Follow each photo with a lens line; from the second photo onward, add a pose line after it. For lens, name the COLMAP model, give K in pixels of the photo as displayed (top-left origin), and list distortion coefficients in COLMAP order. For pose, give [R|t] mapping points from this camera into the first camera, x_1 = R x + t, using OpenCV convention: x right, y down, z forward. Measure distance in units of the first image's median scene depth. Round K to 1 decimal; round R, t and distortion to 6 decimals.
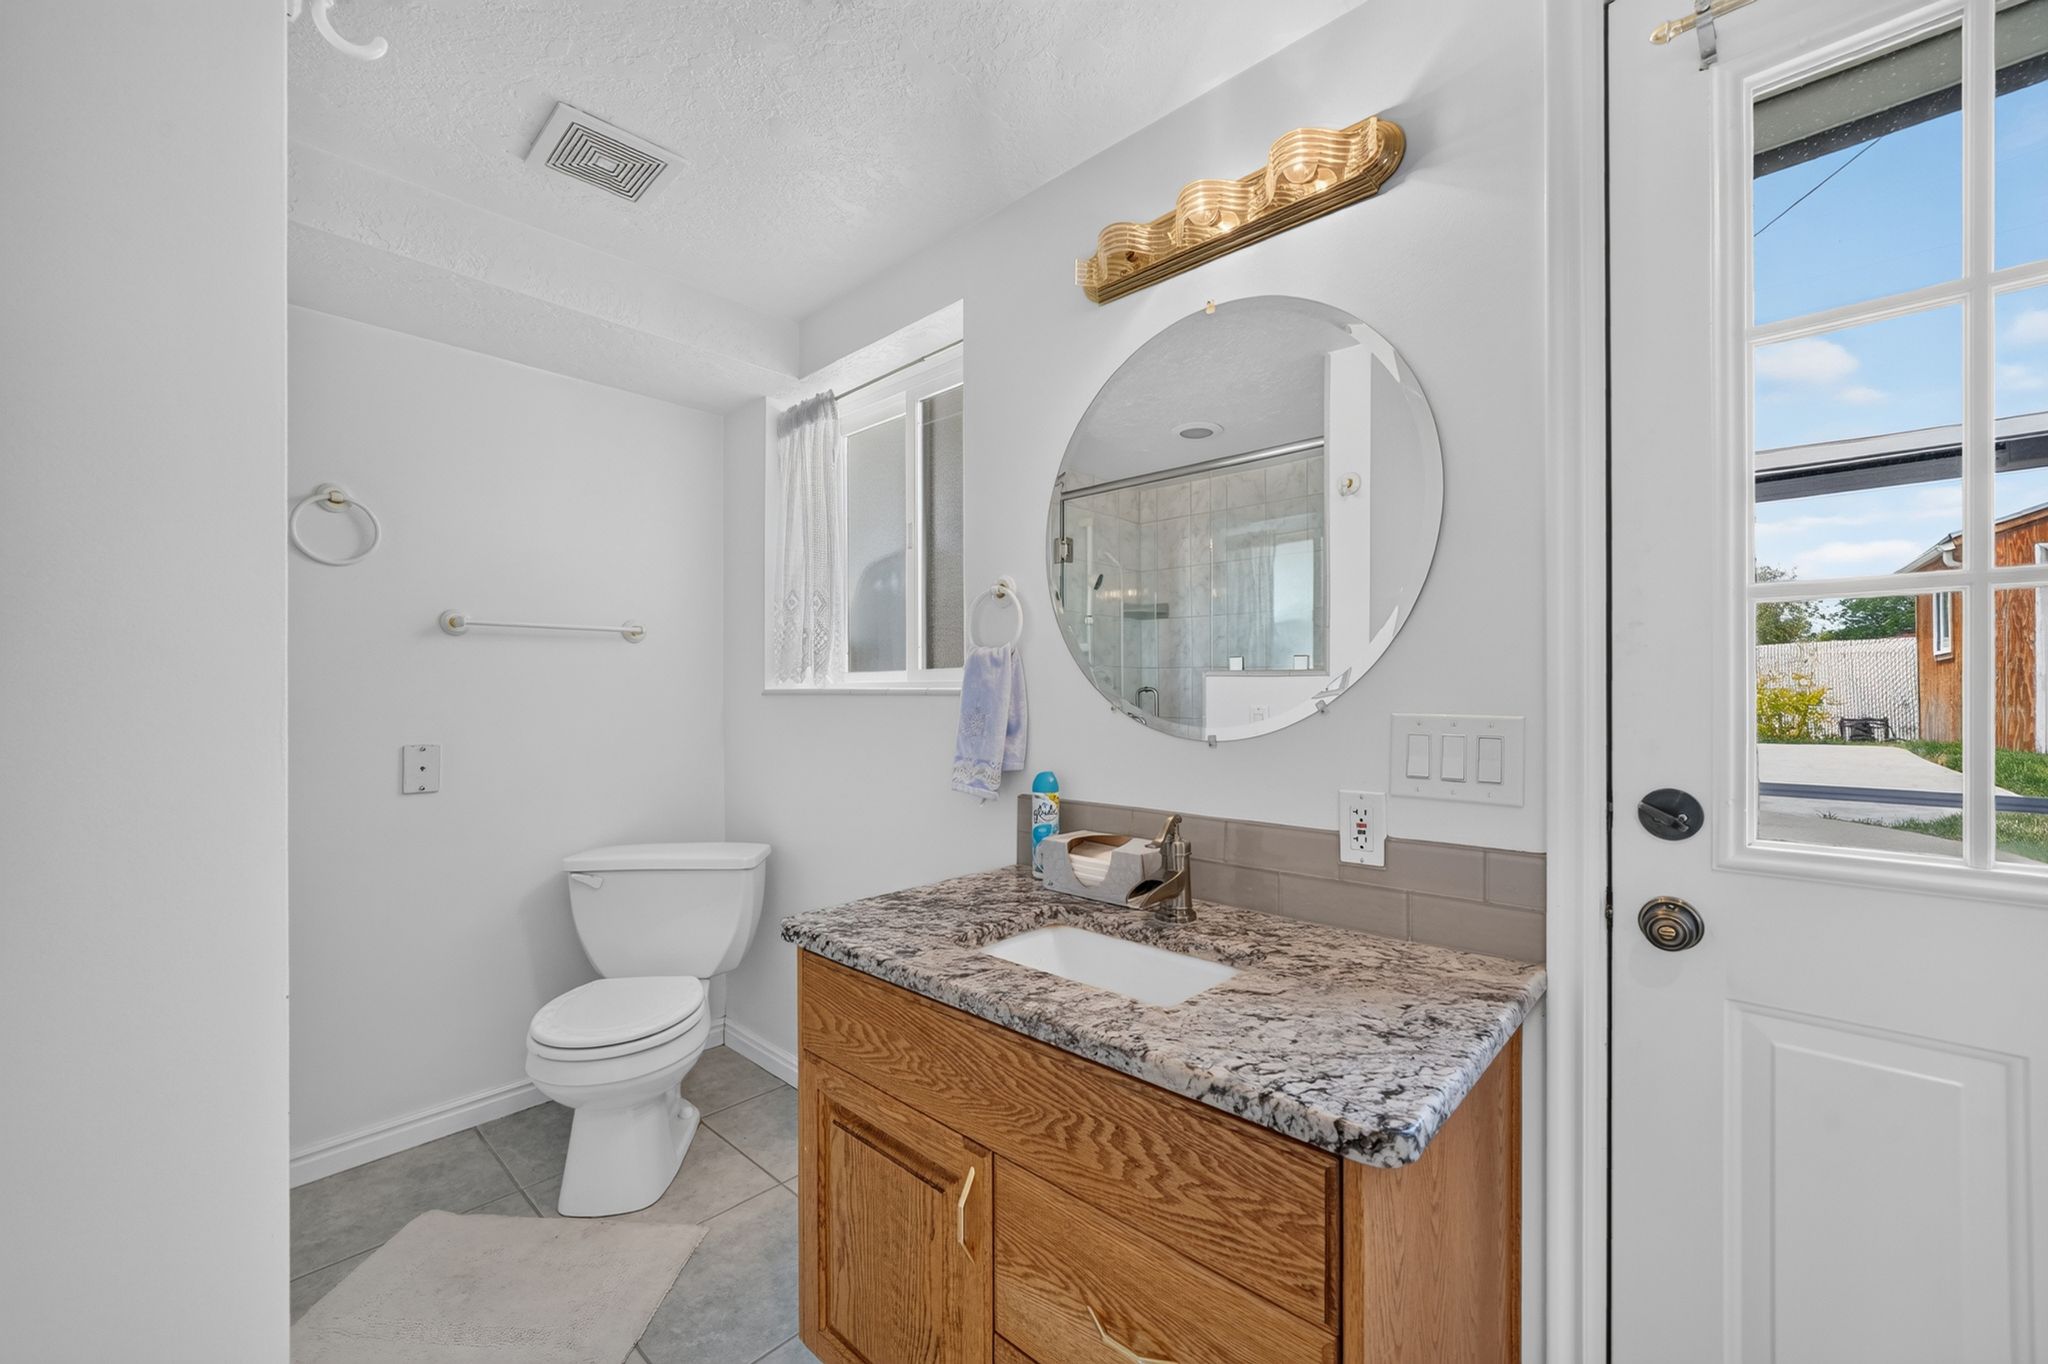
lens RADIAL K [[788.2, 0, 1029.9], [0, 788.2, 691.8], [0, 0, 1]] dist [-0.006133, 0.000066]
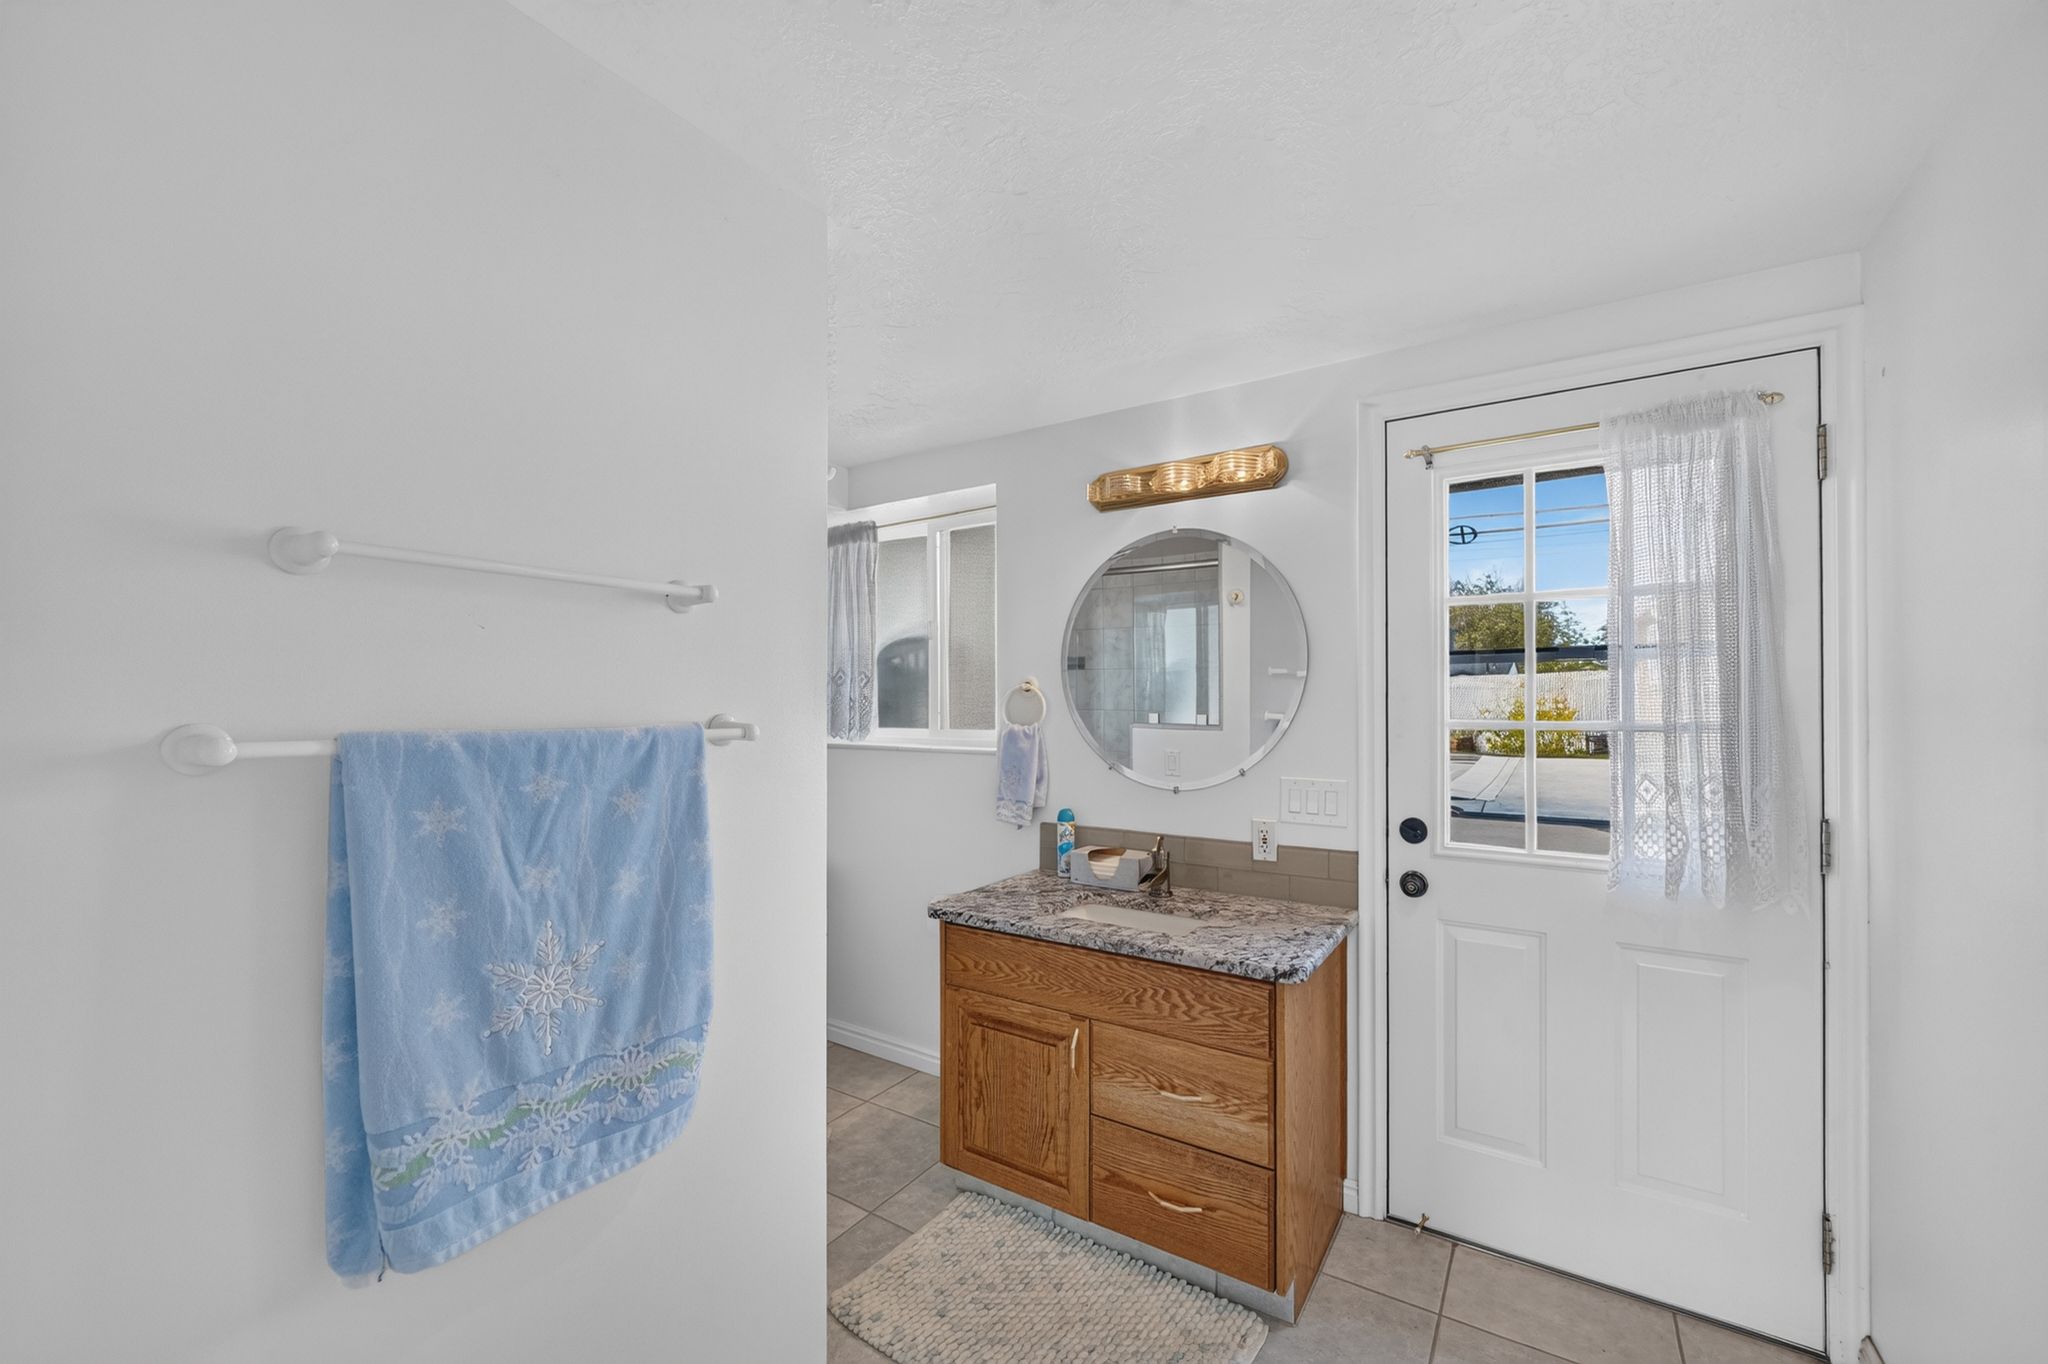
lens RADIAL K [[788.2, 0, 1019.4], [0, 788.2, 693.7], [0, 0, 1]] dist [-0.006133, 0.000066]
pose [[0.986843, 0.003582, 0.161644, -0.444274], [-0.001727, 0.999931, -0.011611, -0.146905], [-0.161674, 0.011179, 0.986781, -0.722283]]
